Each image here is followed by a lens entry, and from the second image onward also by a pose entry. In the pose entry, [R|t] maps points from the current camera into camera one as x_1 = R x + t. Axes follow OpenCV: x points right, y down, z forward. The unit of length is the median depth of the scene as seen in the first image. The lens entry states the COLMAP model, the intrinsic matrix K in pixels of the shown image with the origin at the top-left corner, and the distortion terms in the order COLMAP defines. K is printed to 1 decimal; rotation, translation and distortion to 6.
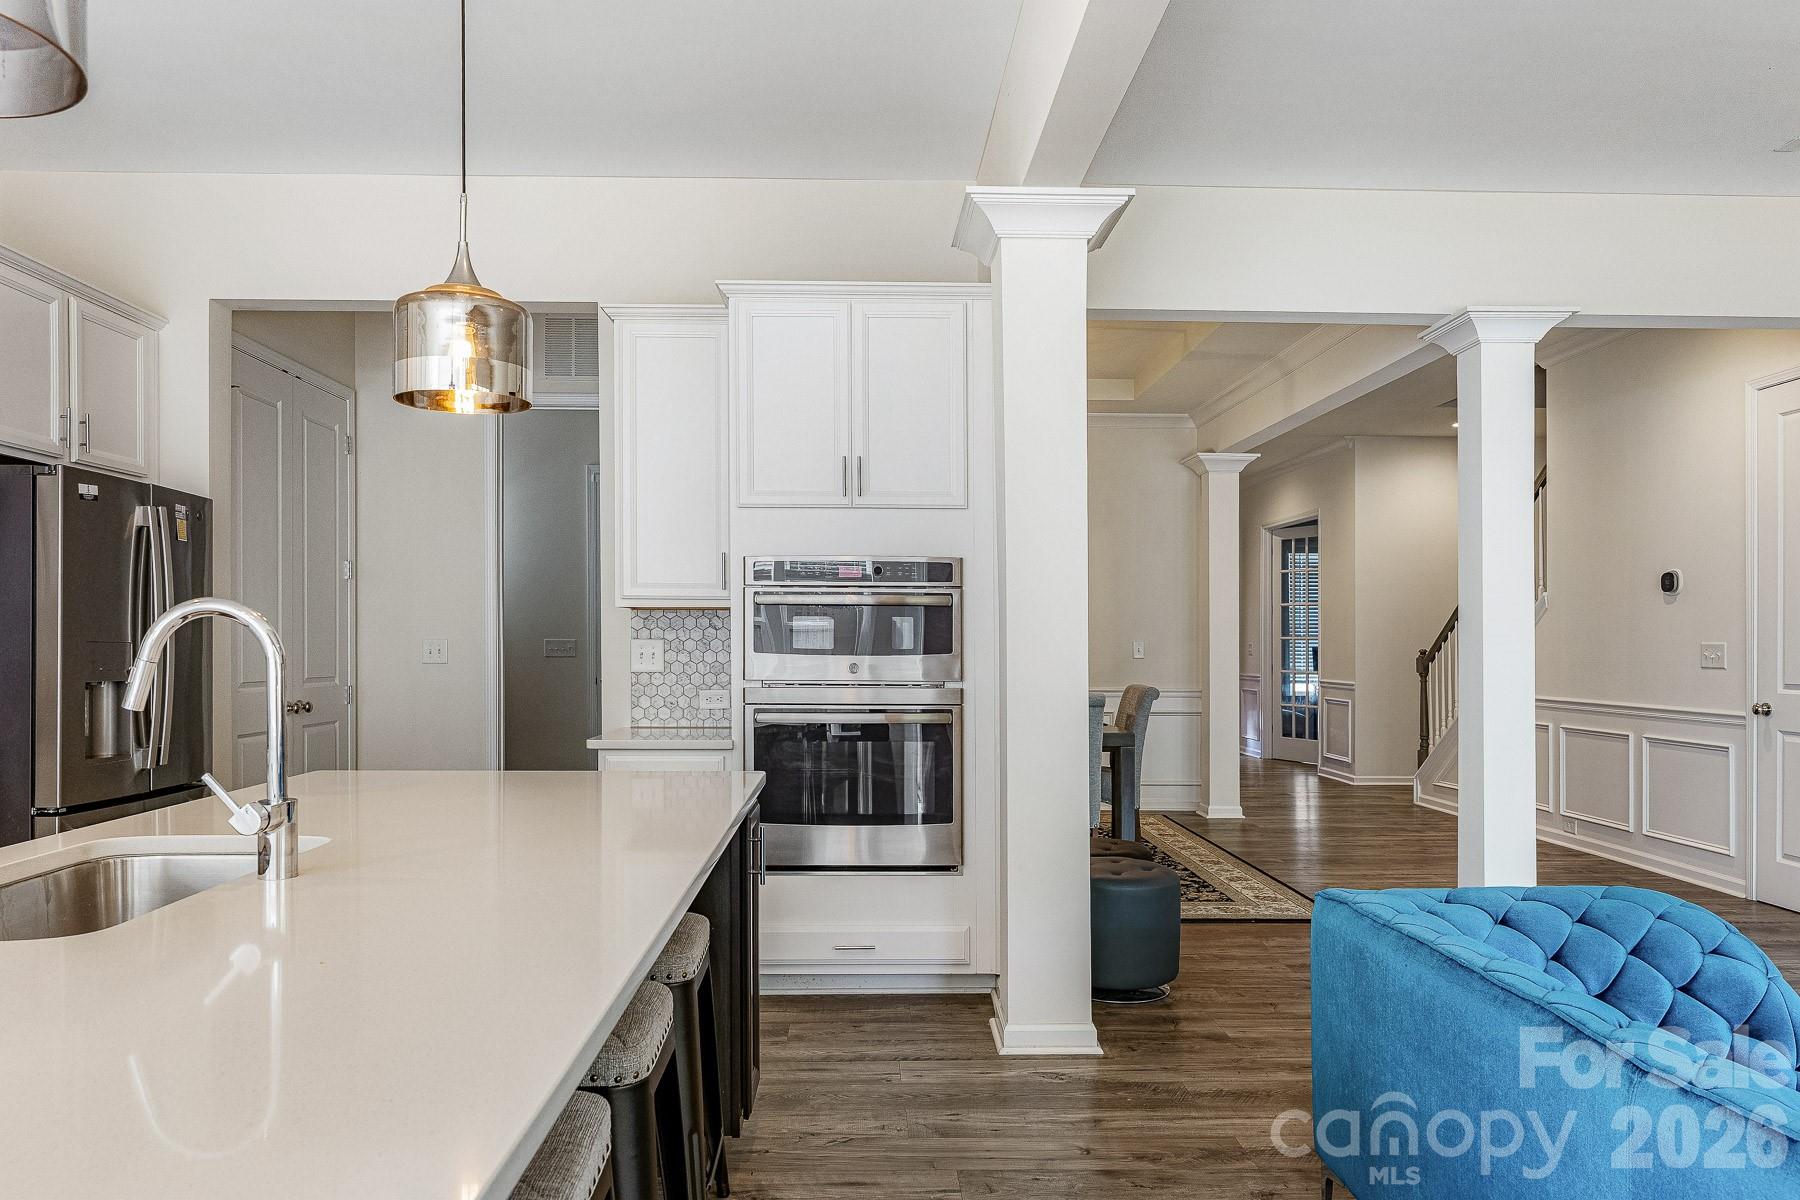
lens RADIAL K [[1269.2, 0, 893.1], [0, 1269.2, 633.0], [0, 0, 1]] dist [-0.001879, -0.000125]
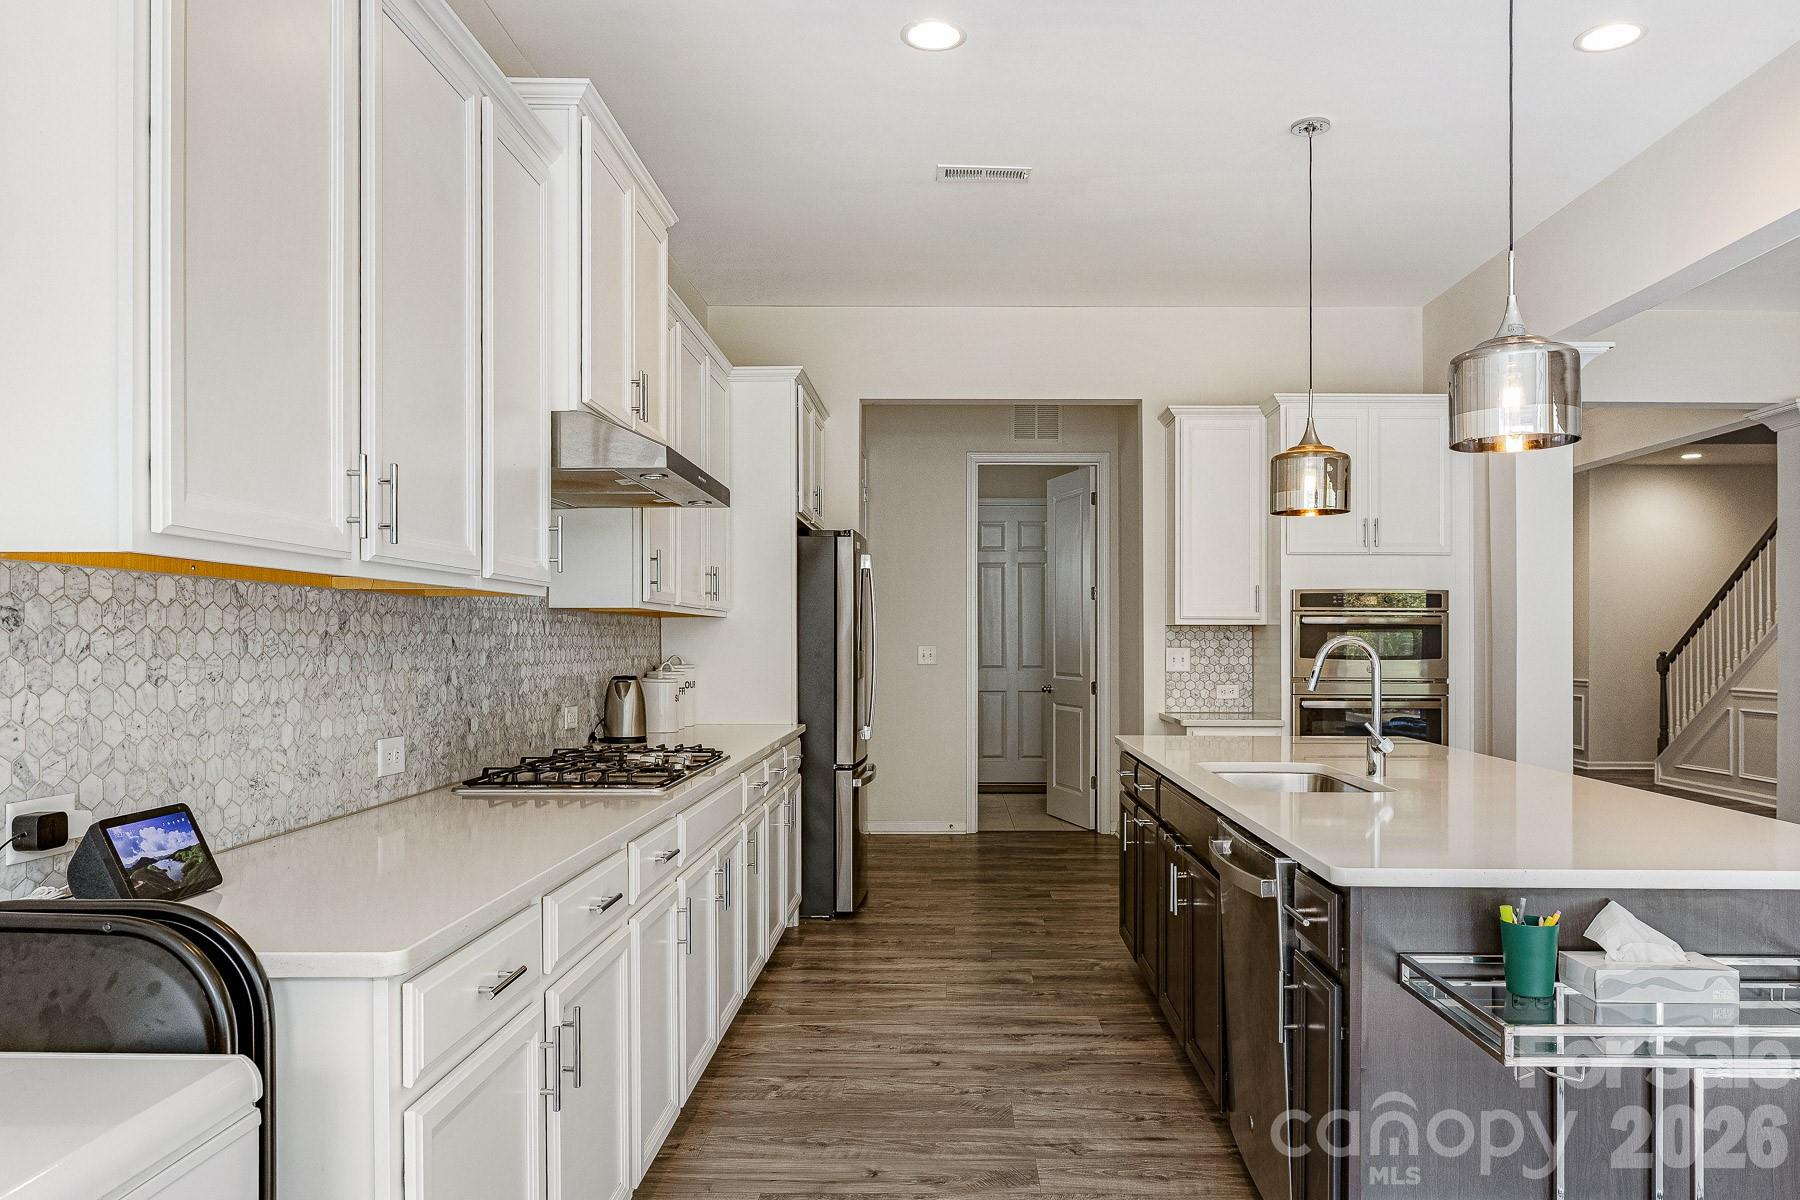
lens RADIAL K [[1241.6, 0, 983.4], [0, 1241.6, 642.0], [0, 0, 1]] dist [-0.010050, 0.000288]
pose [[0.999346, -0.000701, -0.036160, -0.403218], [0.000988, 0.999968, 0.007915, -0.013330], [0.036154, -0.007945, 0.999315, -0.379622]]
